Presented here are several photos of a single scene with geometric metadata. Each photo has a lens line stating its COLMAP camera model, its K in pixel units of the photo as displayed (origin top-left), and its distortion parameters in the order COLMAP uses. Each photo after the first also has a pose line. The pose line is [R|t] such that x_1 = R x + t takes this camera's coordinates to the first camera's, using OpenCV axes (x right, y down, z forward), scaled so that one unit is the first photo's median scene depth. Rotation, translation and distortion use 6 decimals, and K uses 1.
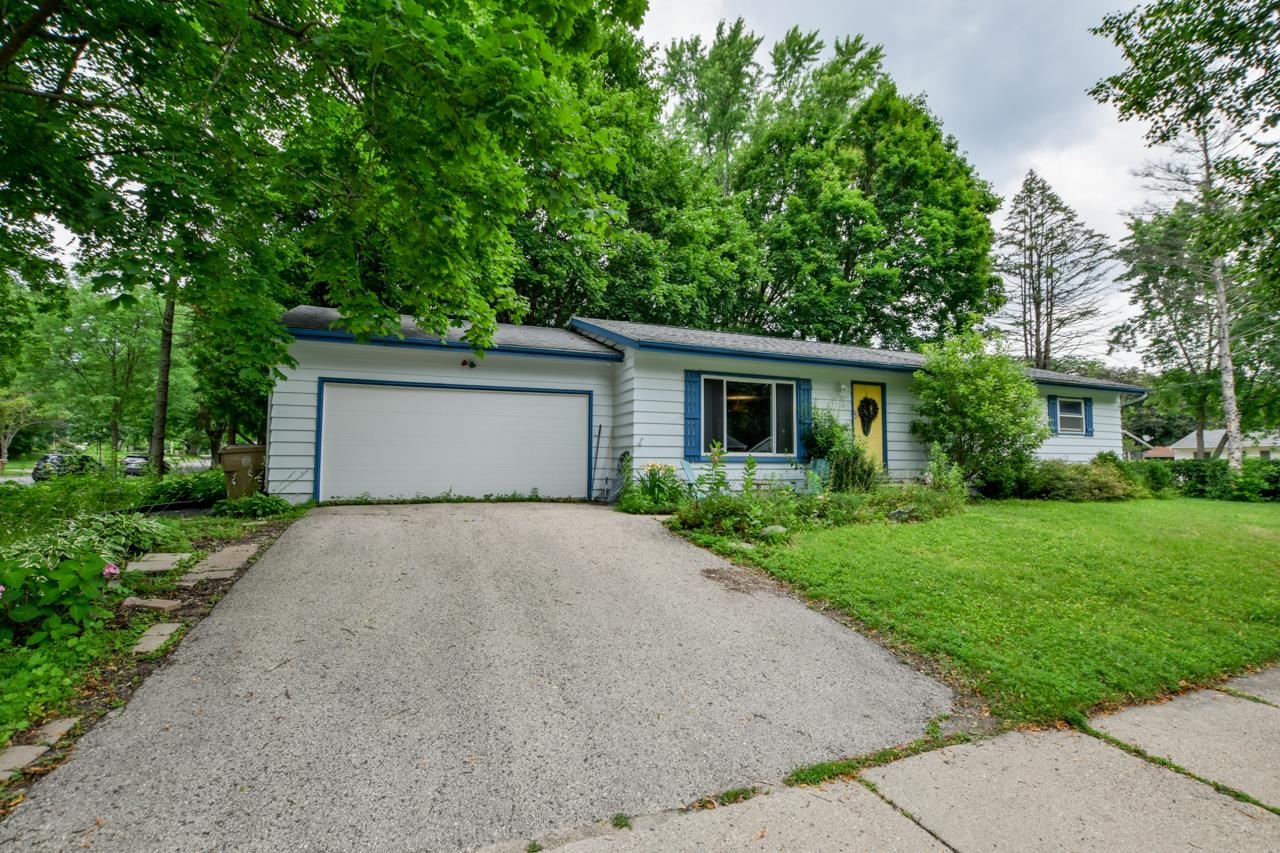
lens RADIAL K [[554.2, 0, 646.8], [0, 554.2, 433.1], [0, 0, 1]] dist [-0.020734, -0.000698]
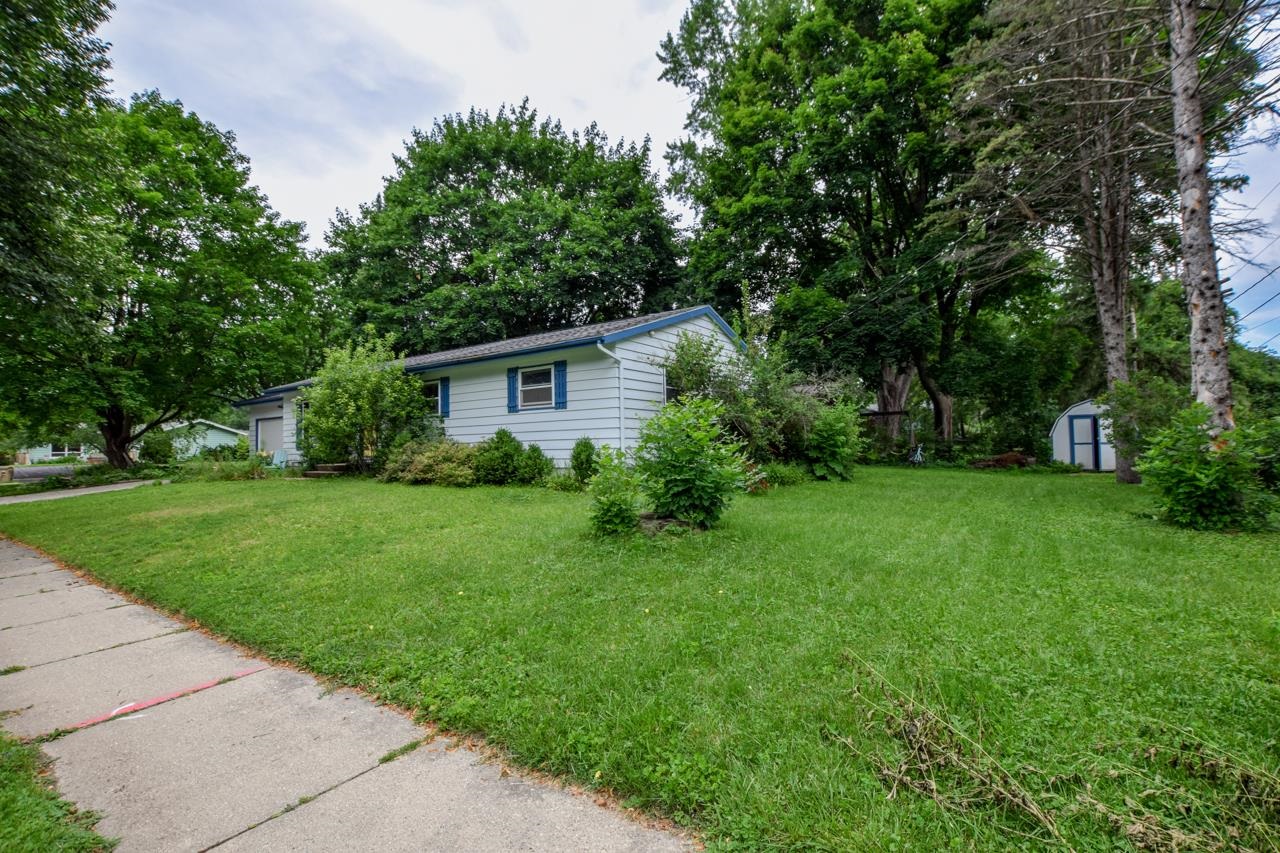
lens RADIAL K [[554.2, 0, 641.4], [0, 554.2, 423.1], [0, 0, 1]] dist [-0.020734, -0.000698]
pose [[0.505132, -0.033229, -0.862402, 2.102197], [0.064423, 0.997922, -0.000717, 0.047119], [0.860634, -0.055197, 0.506224, 0.914457]]
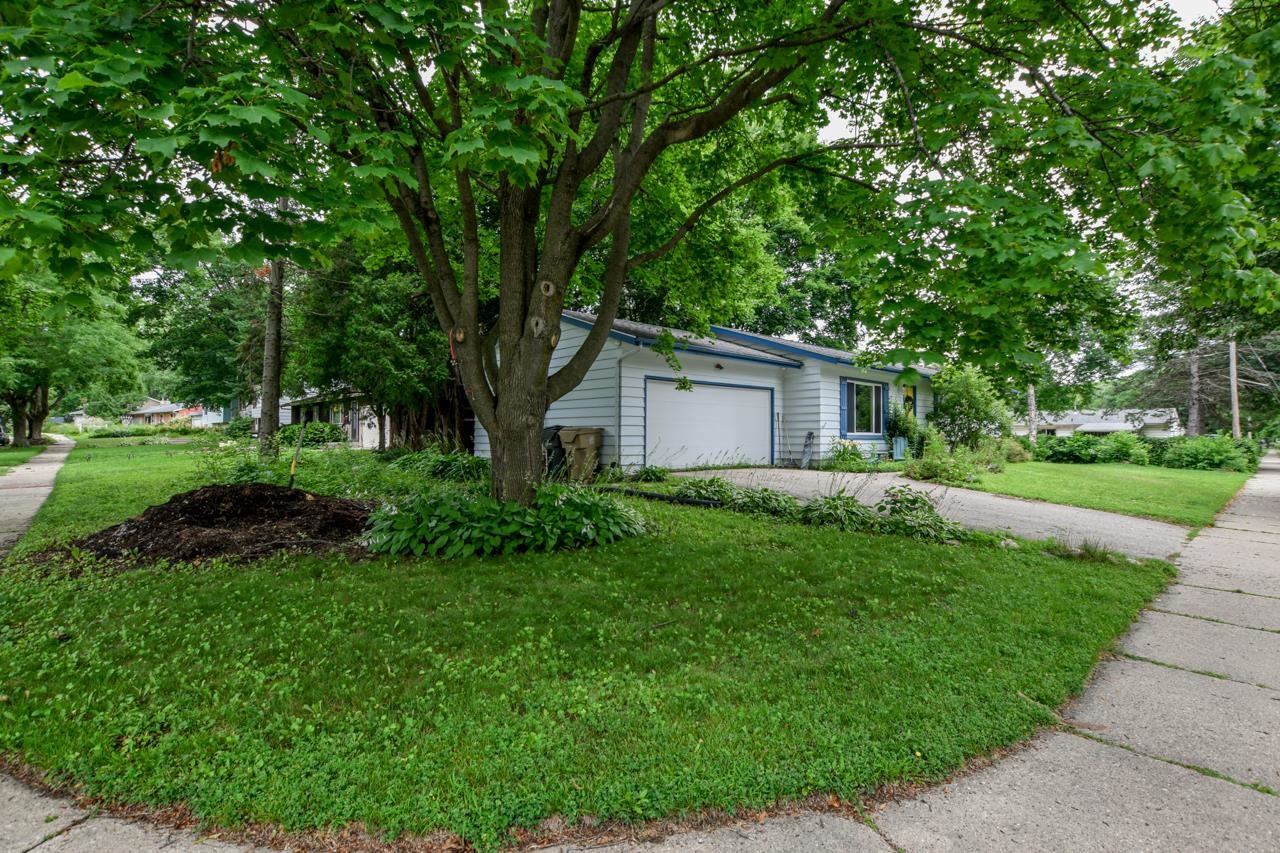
lens RADIAL K [[554.2, 0, 639.4], [0, 554.2, 431.2], [0, 0, 1]] dist [-0.020734, -0.000698]
pose [[0.946013, 0.003577, 0.324108, -0.836409], [-0.021066, 0.998503, 0.050468, -0.029462], [-0.323442, -0.054572, 0.944673, -0.193754]]
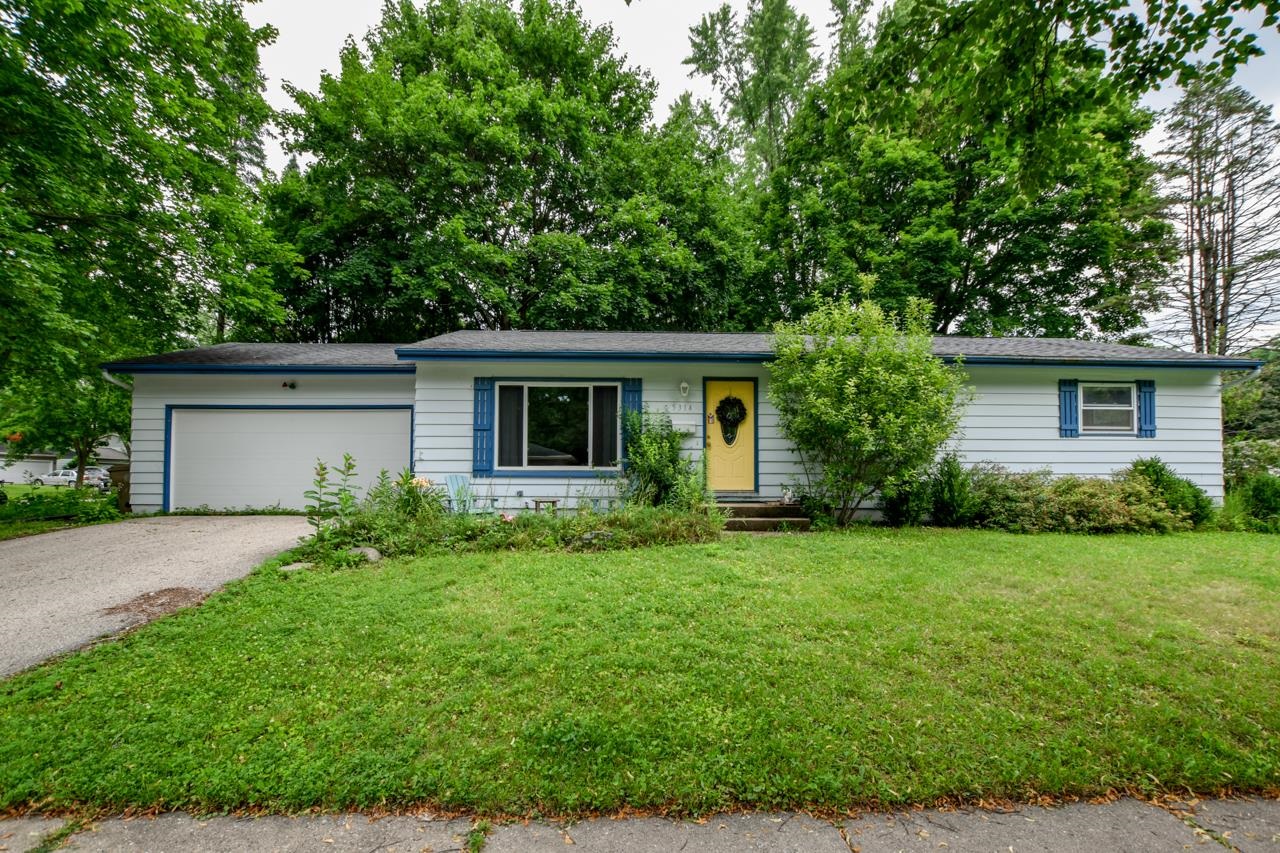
lens RADIAL K [[554.2, 0, 641.8], [0, 554.2, 461.8], [0, 0, 1]] dist [-0.020734, -0.000698]
pose [[0.941006, -0.011869, -0.338181, 0.597654], [0.020816, 0.999522, 0.022840, 0.010908], [0.337749, -0.028532, 0.940804, 0.203584]]
